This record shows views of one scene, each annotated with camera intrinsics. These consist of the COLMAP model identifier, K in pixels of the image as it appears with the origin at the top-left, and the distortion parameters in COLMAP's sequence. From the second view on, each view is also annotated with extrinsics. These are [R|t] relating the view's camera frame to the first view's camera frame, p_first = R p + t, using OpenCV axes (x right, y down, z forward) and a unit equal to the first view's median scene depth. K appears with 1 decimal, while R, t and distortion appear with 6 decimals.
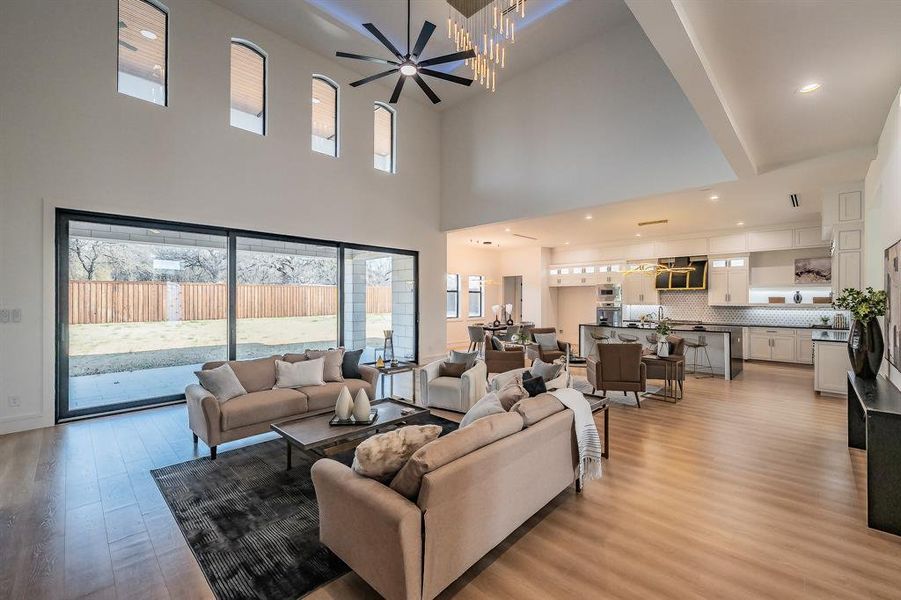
lens RADIAL K [[377.0, 0, 447.5], [0, 377.0, 297.2], [0, 0, 1]] dist [0.001708, -0.000008]
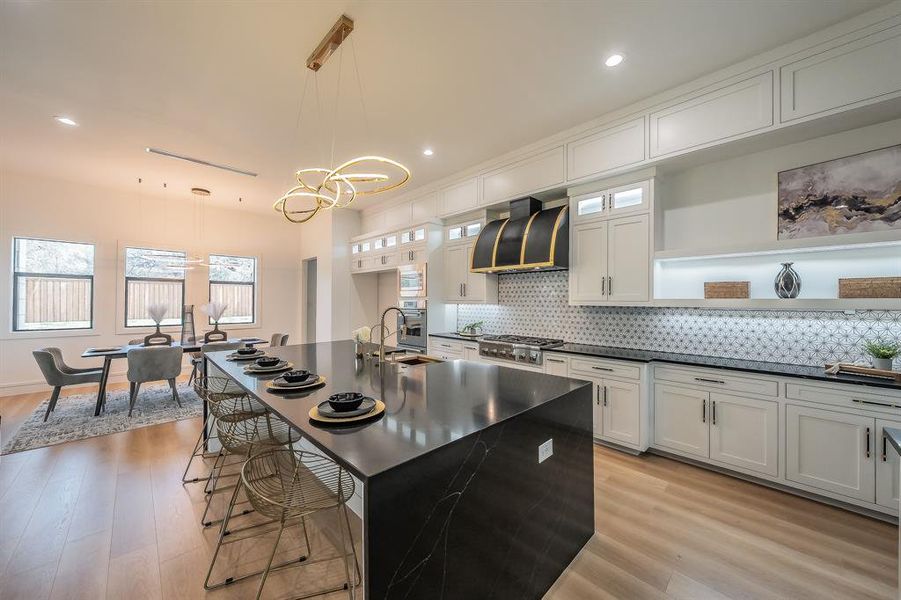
lens RADIAL K [[327.4, 0, 449.8], [0, 327.4, 299.2], [0, 0, 1]] dist [0.001580, 0.000315]
pose [[0.999860, -0.002797, -0.016474, 0.602555], [0.002893, 0.999979, 0.005834, 0.013352], [0.016457, -0.005880, 0.999847, 0.670536]]
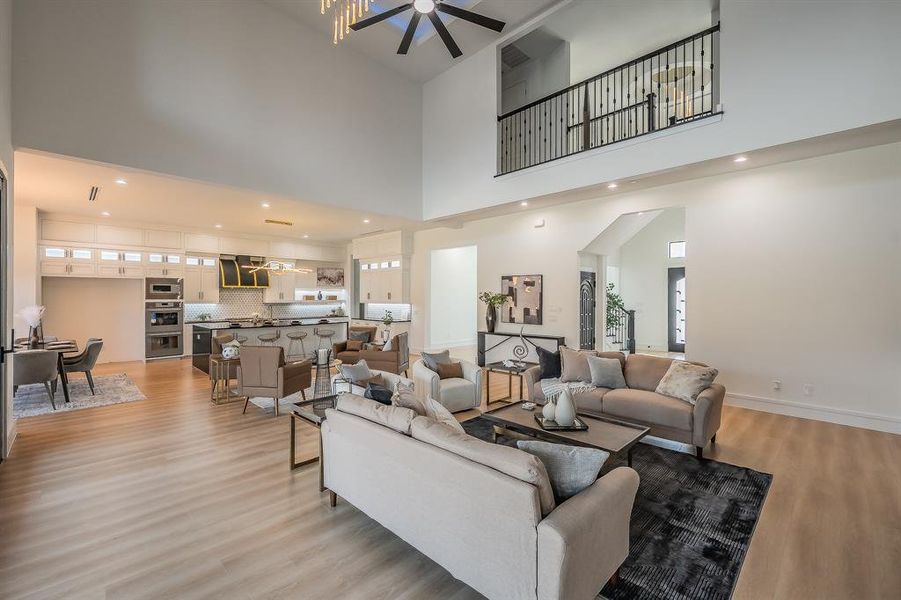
lens RADIAL K [[386.3, 0, 453.7], [0, 386.3, 297.4], [0, 0, 1]] dist [-0.004427, -0.000085]
pose [[-0.001380, -0.001171, 0.999998, -0.469764], [-0.006078, 0.999981, 0.001163, 0.001773], [-0.999981, -0.006076, -0.001387, 0.488203]]
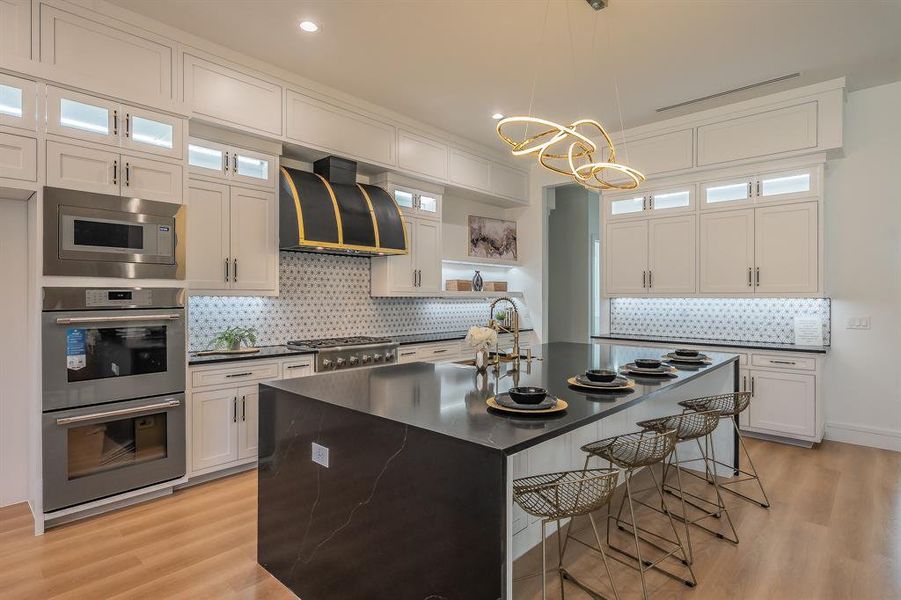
lens RADIAL K [[461.9, 0, 449.5], [0, 461.9, 297.6], [0, 0, 1]] dist [-0.005255, -0.000541]
pose [[-0.033737, -0.001921, 0.999429, 0.207690], [-0.008291, 0.999964, 0.001642, 0.023739], [-0.999396, -0.008231, -0.033752, 1.020339]]
